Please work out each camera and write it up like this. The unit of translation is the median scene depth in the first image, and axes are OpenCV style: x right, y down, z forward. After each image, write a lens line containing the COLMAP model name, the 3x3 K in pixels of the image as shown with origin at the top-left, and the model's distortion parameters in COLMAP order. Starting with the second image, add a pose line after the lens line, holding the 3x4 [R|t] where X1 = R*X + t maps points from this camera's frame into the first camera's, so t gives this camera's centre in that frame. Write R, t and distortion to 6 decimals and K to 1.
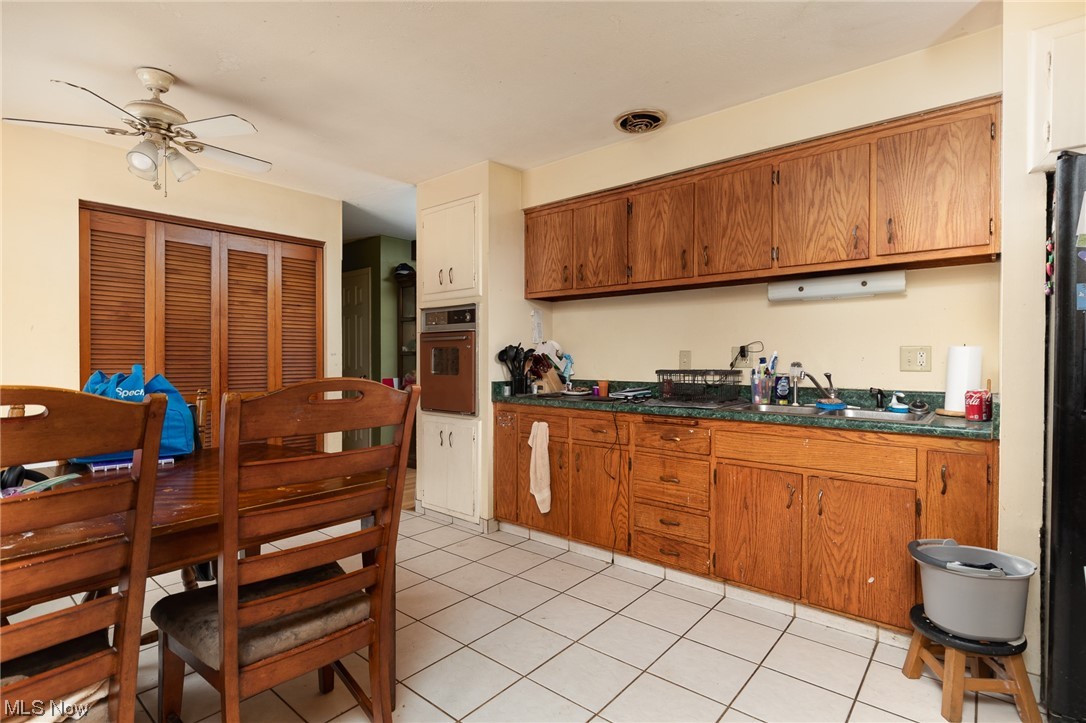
lens RADIAL K [[528.6, 0, 543.4], [0, 528.6, 364.5], [0, 0, 1]] dist [-0.002129, -0.000700]
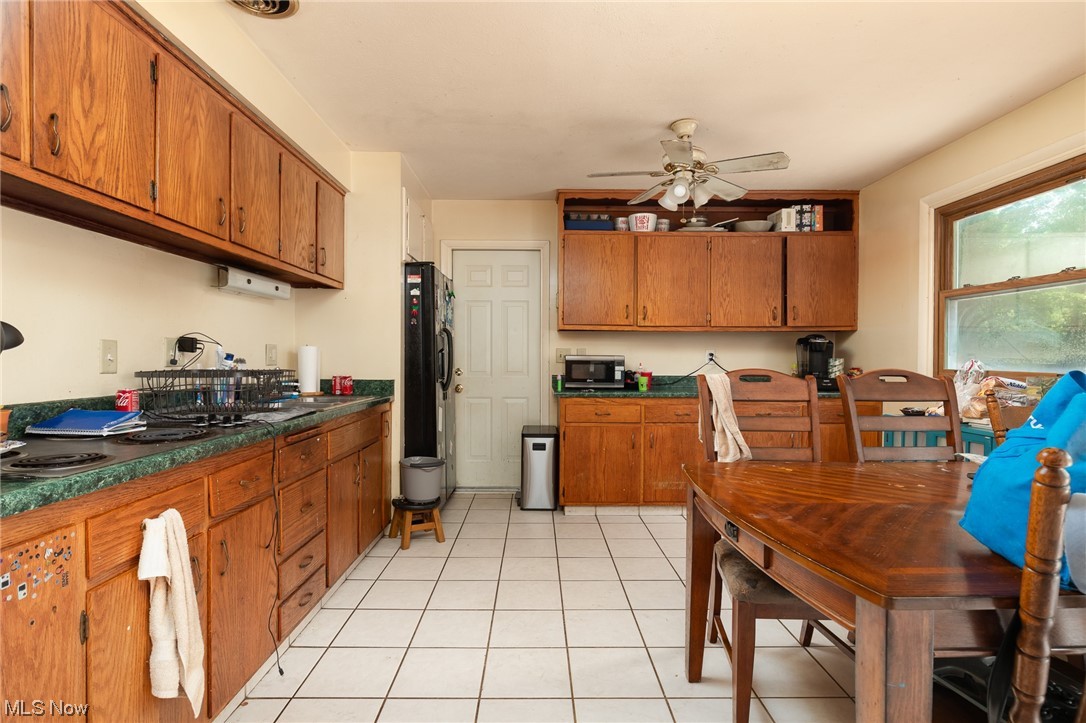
lens RADIAL K [[528.6, 0, 540.6], [0, 528.6, 363.6], [0, 0, 1]] dist [-0.002129, -0.000700]
pose [[-0.654194, -0.017958, 0.756114, -0.515482], [-0.001621, 0.999749, 0.022342, -0.013687], [-0.756325, 0.013390, -0.654059, 1.091004]]
